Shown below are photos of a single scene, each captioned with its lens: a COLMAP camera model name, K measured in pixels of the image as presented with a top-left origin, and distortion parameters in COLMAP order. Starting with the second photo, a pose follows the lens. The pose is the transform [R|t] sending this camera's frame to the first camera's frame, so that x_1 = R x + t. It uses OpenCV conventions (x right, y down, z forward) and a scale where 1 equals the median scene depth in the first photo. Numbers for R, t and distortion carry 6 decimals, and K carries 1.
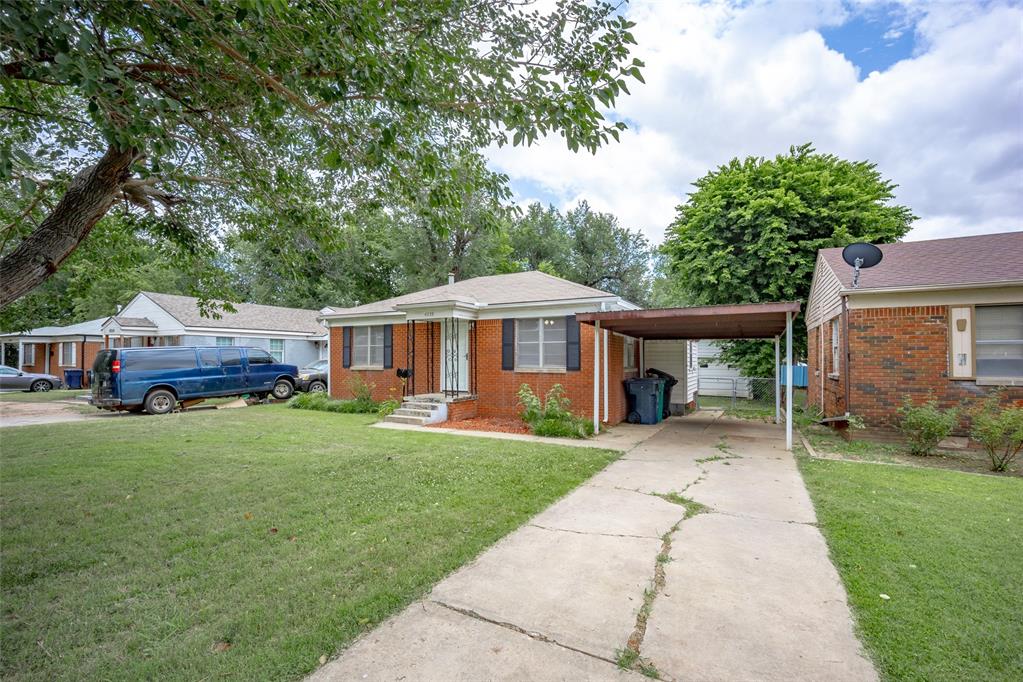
lens RADIAL K [[454.2, 0, 504.3], [0, 454.2, 357.8], [0, 0, 1]] dist [-0.002200, -0.000328]
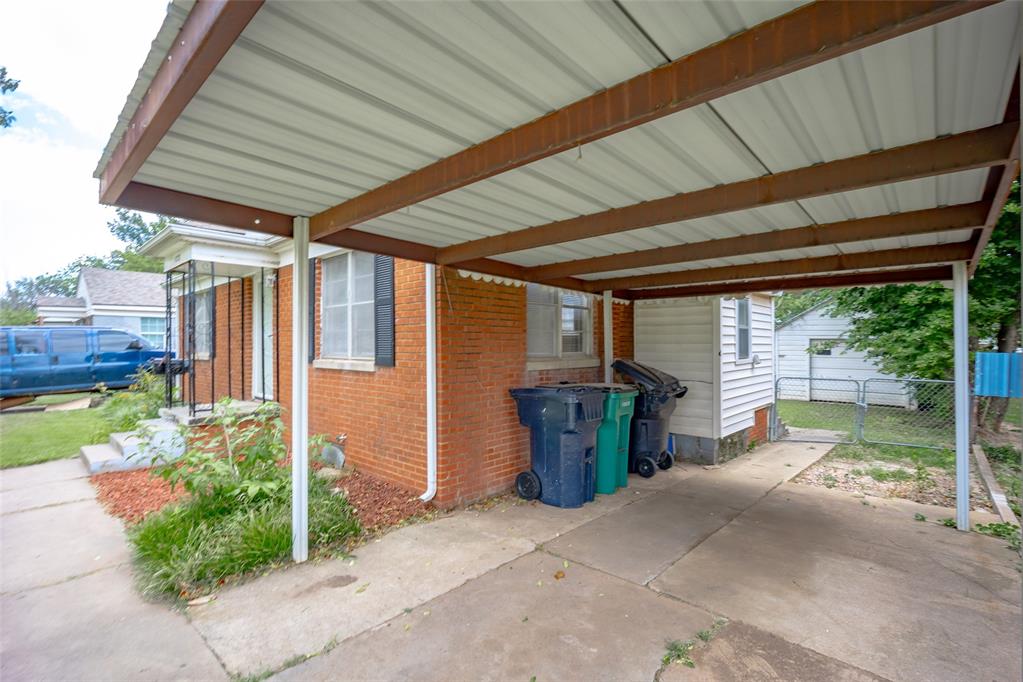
lens RADIAL K [[454.2, 0, 510.5], [0, 454.2, 355.3], [0, 0, 1]] dist [-0.002200, -0.000328]
pose [[0.968538, 0.001949, -0.248858, 0.294919], [0.004813, 0.999636, 0.026560, 0.005433], [0.248820, -0.026922, 0.968176, 0.484516]]
